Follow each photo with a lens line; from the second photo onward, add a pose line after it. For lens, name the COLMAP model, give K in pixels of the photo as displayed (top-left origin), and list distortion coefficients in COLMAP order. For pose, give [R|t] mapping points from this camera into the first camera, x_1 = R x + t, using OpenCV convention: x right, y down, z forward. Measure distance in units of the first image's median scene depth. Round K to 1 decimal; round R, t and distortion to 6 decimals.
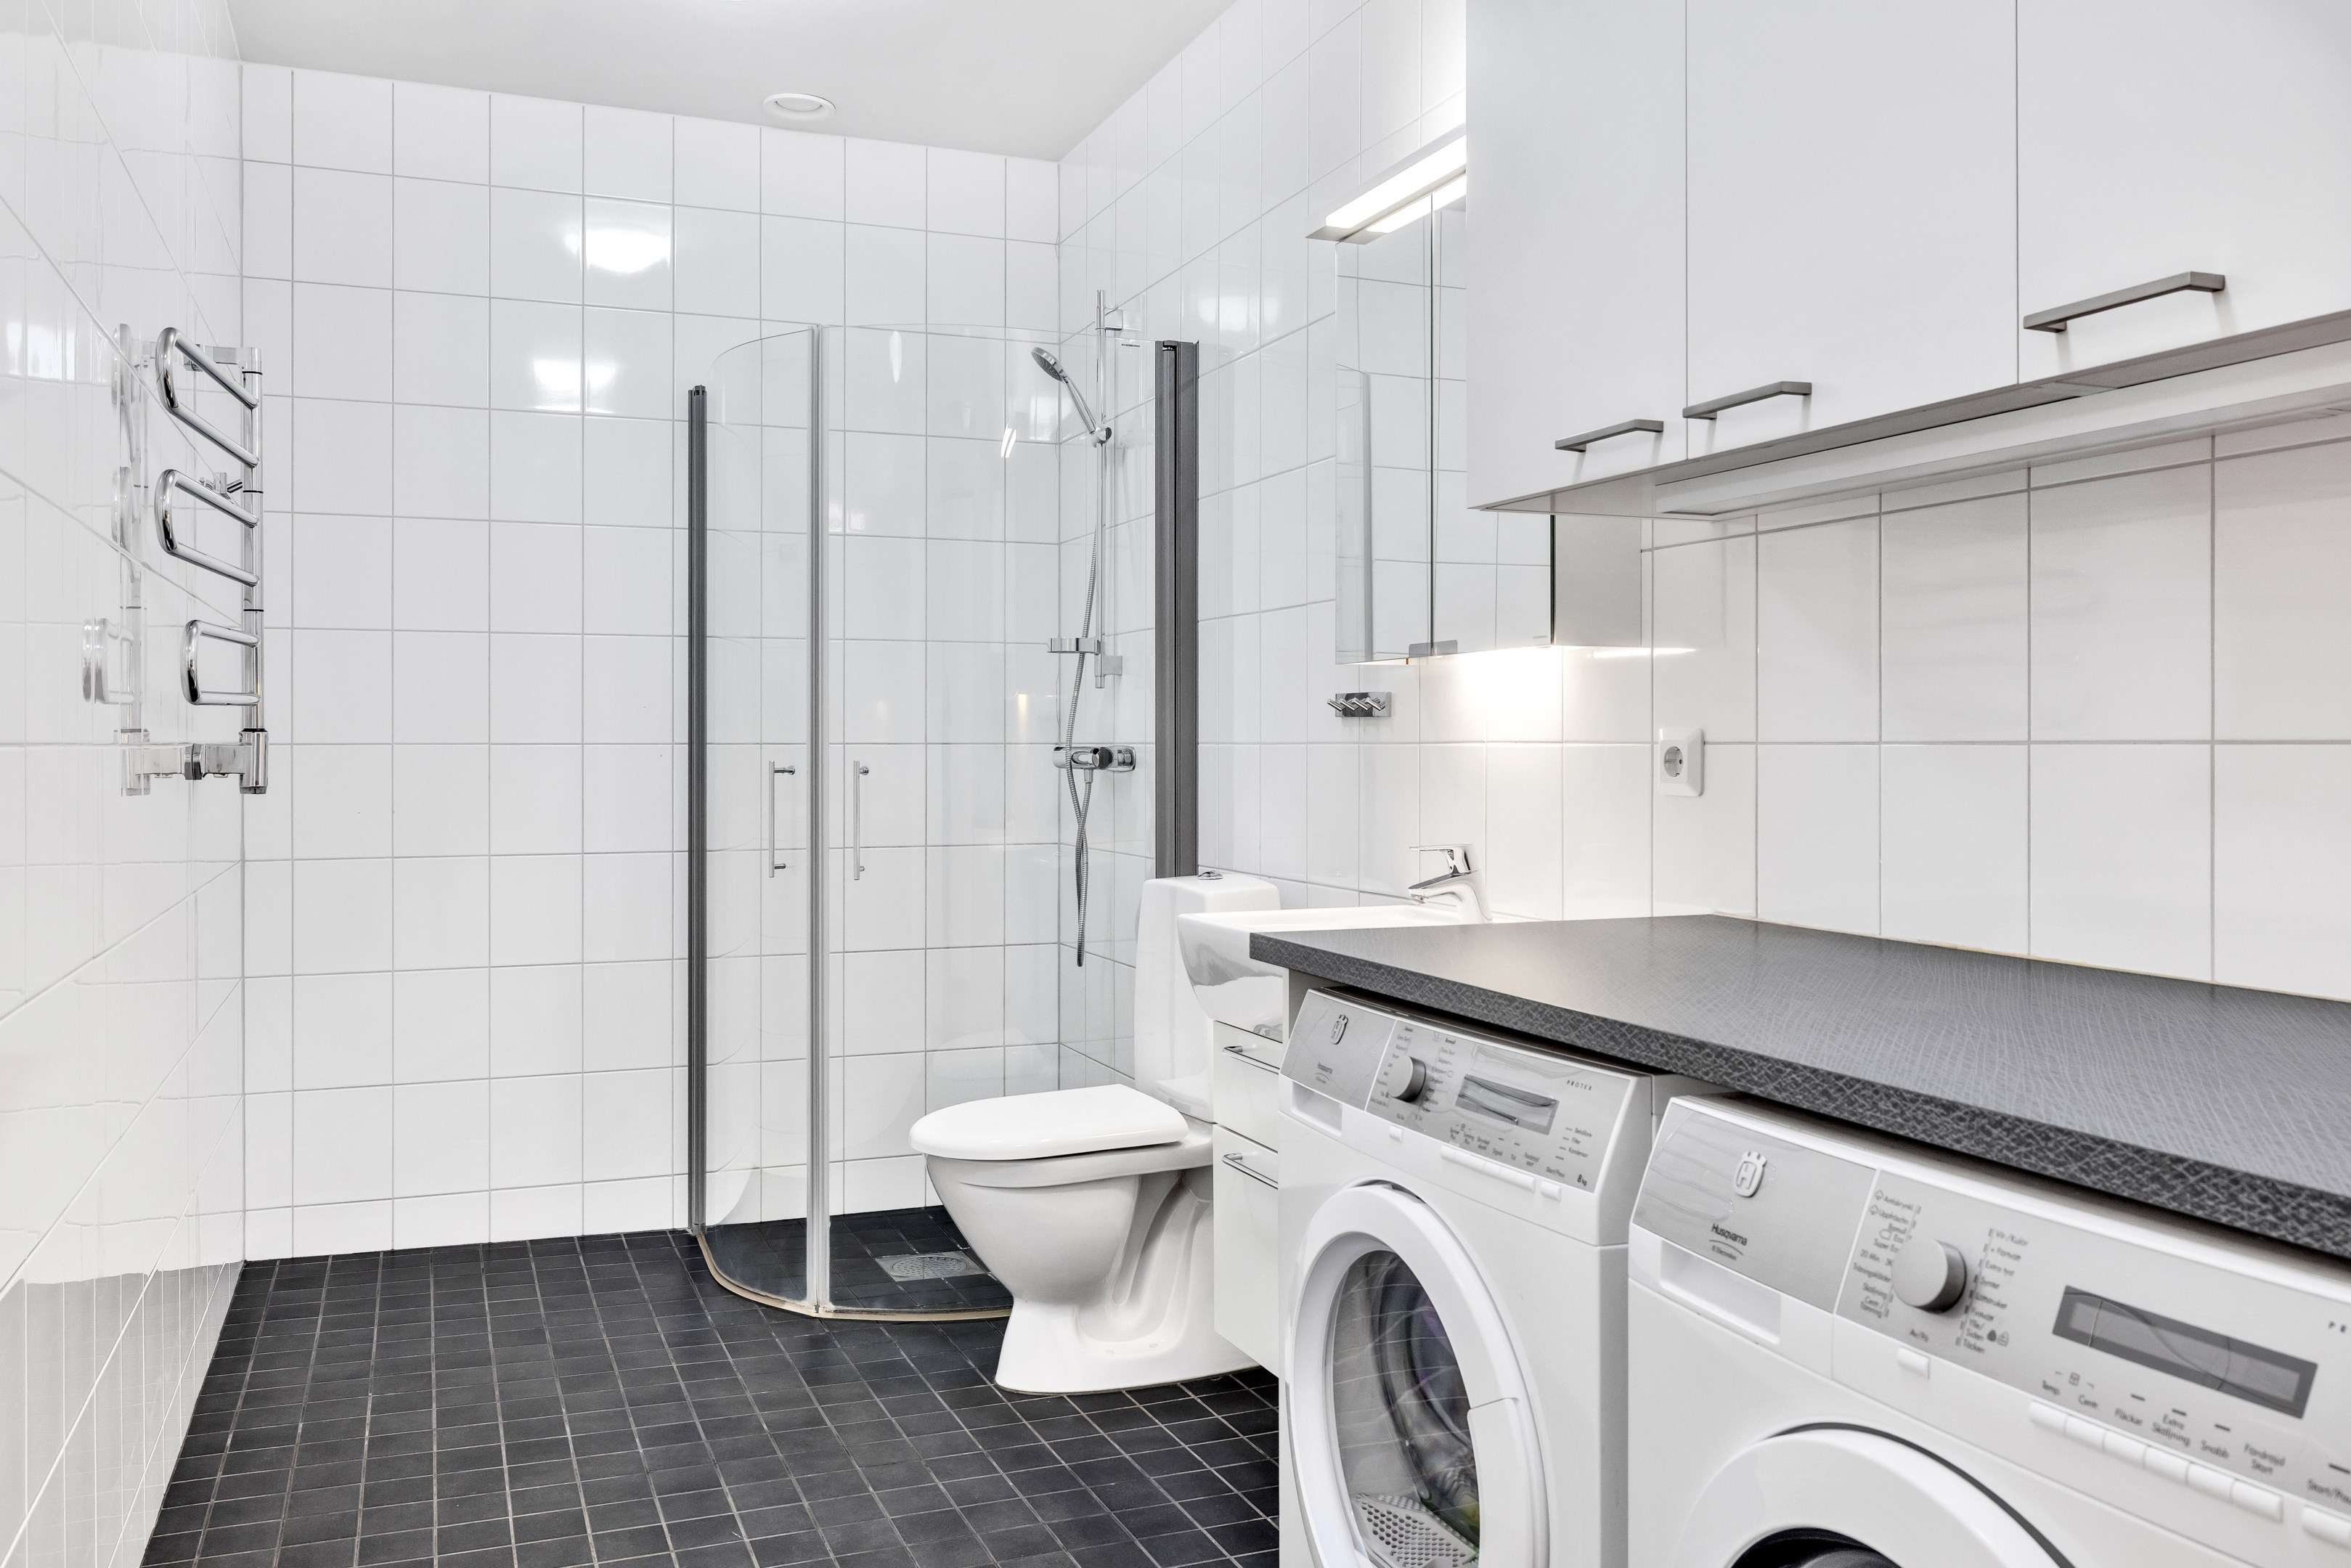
lens RADIAL K [[1926.7, 0, 1175.5], [0, 1926.7, 784.0], [0, 0, 1]] dist [-0.006873, -0.003966]
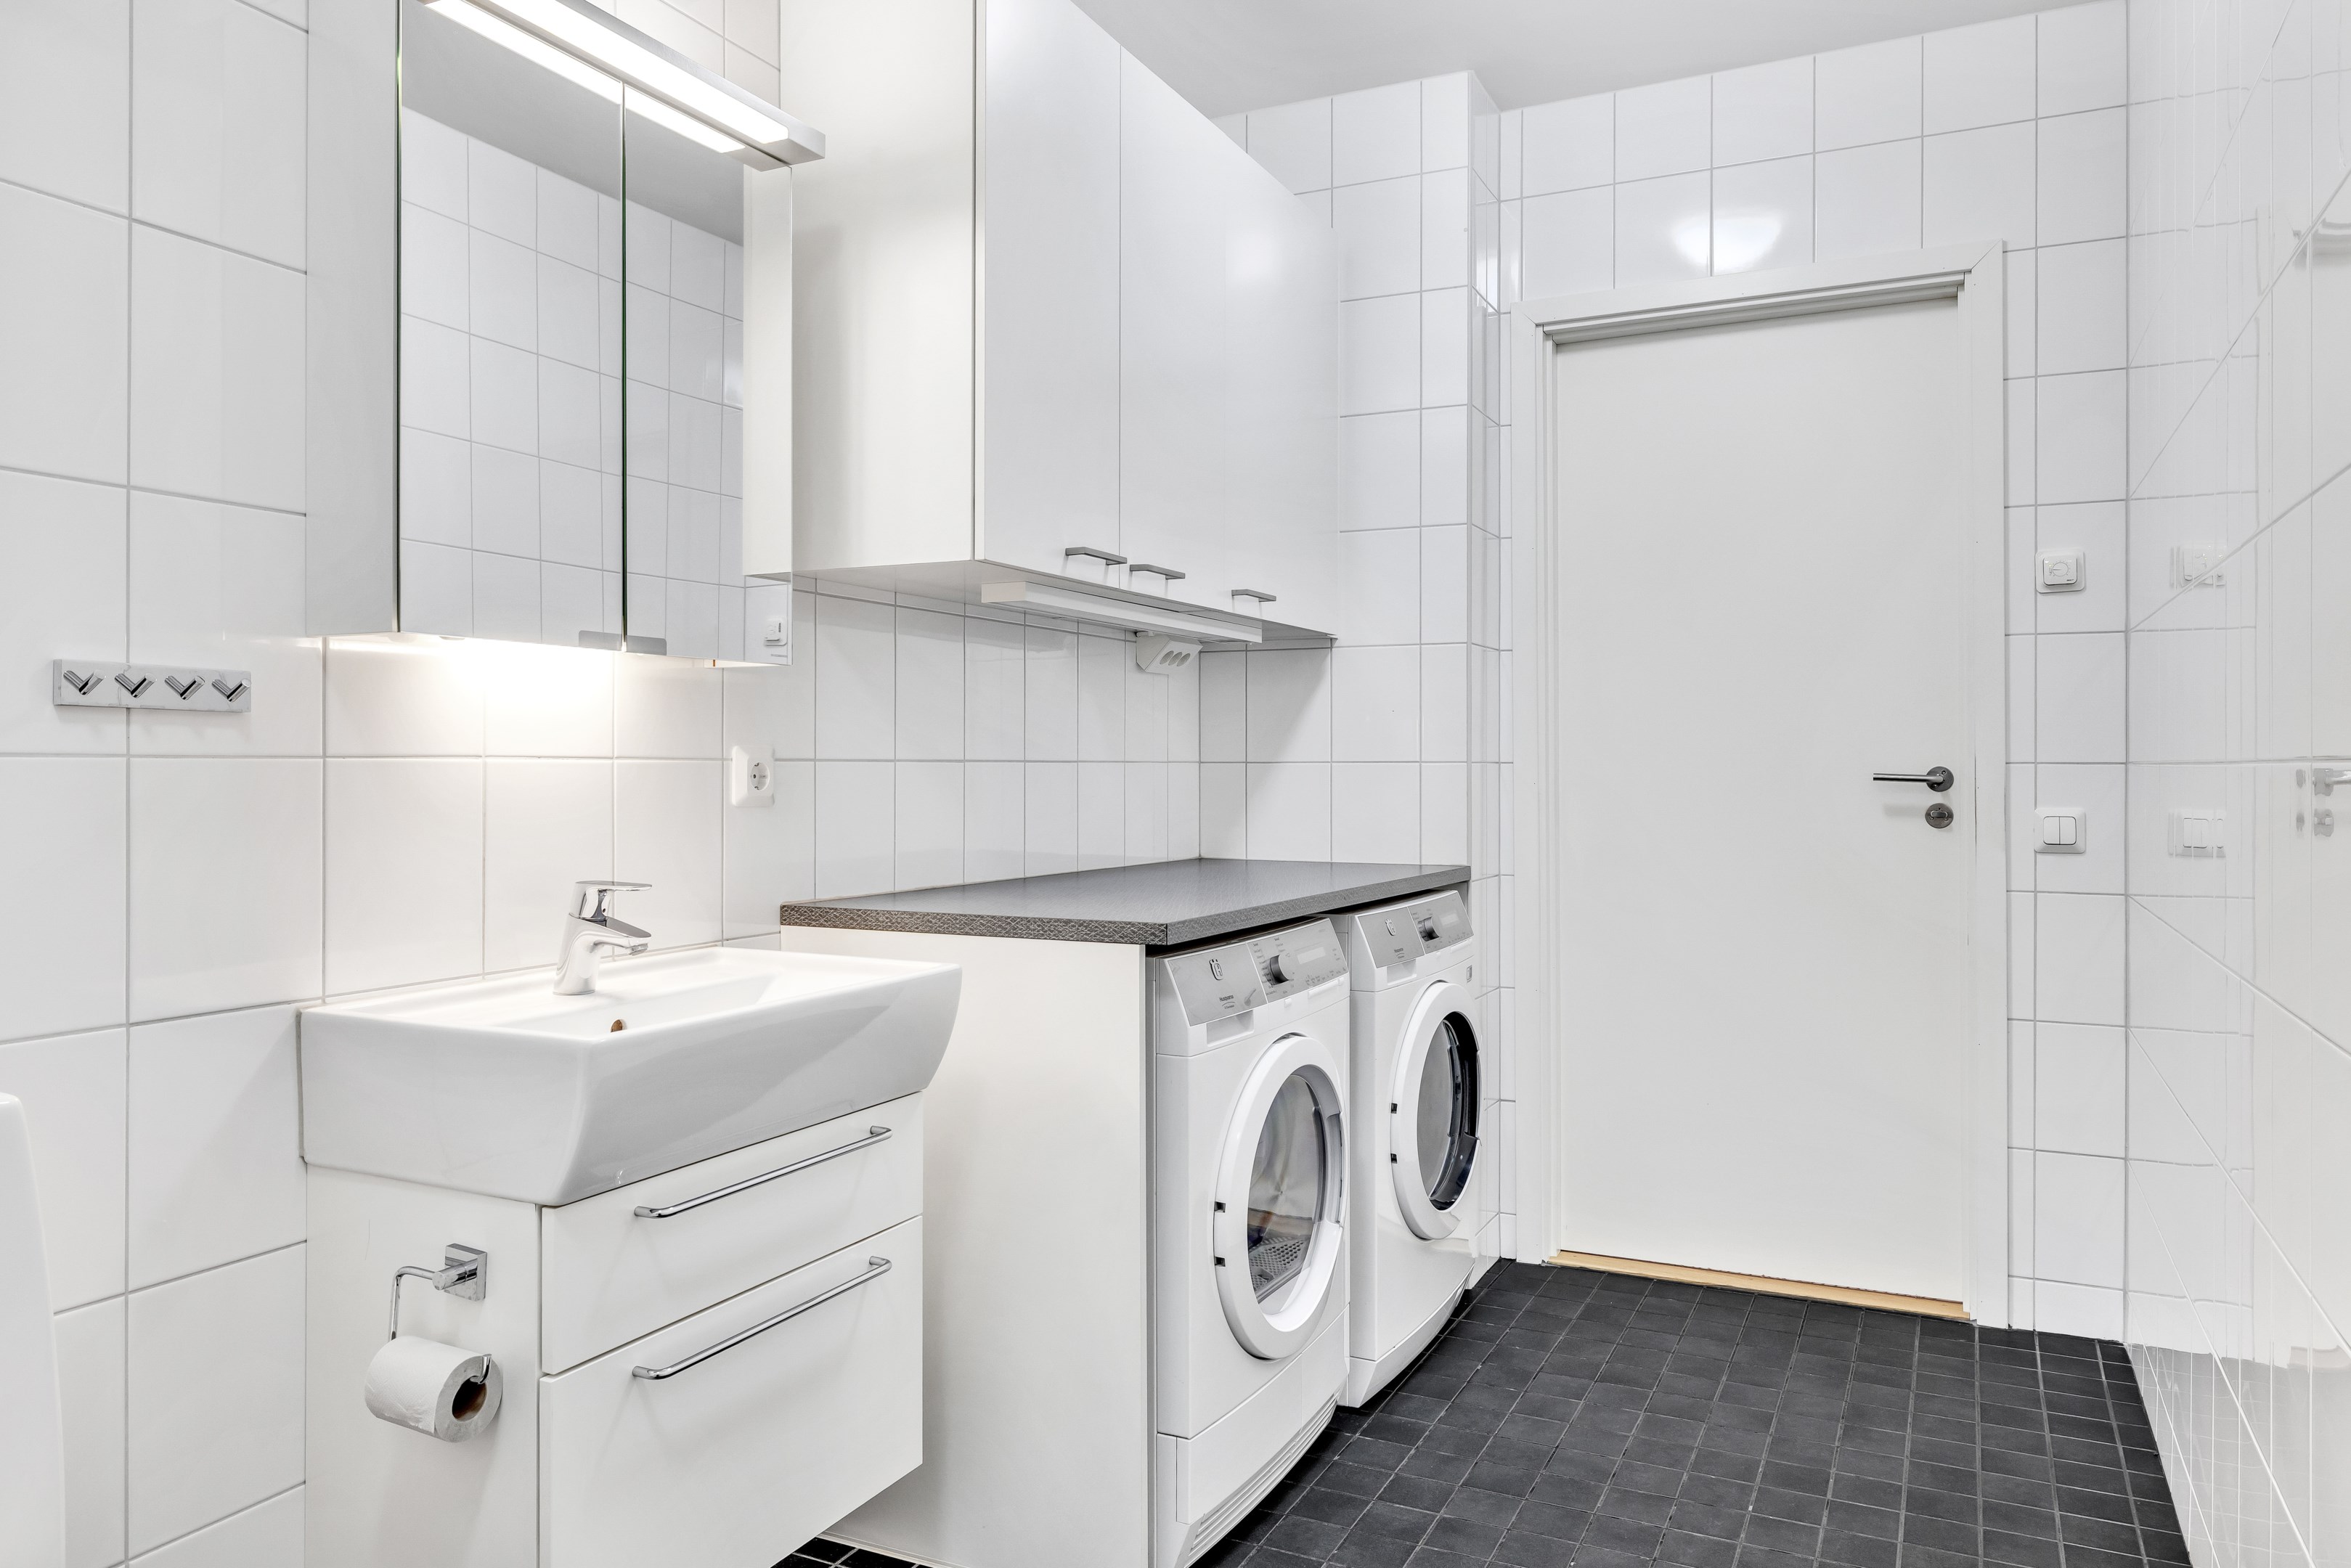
lens RADIAL K [[1710.2, 0, 1127.1], [0, 1710.2, 771.0], [0, 0, 1]] dist [-0.004948, -0.002605]
pose [[-0.685224, 0.003365, 0.728324, -0.780542], [0.017465, 0.999778, 0.011813, -0.028578], [-0.728123, 0.020815, -0.685131, 1.943820]]
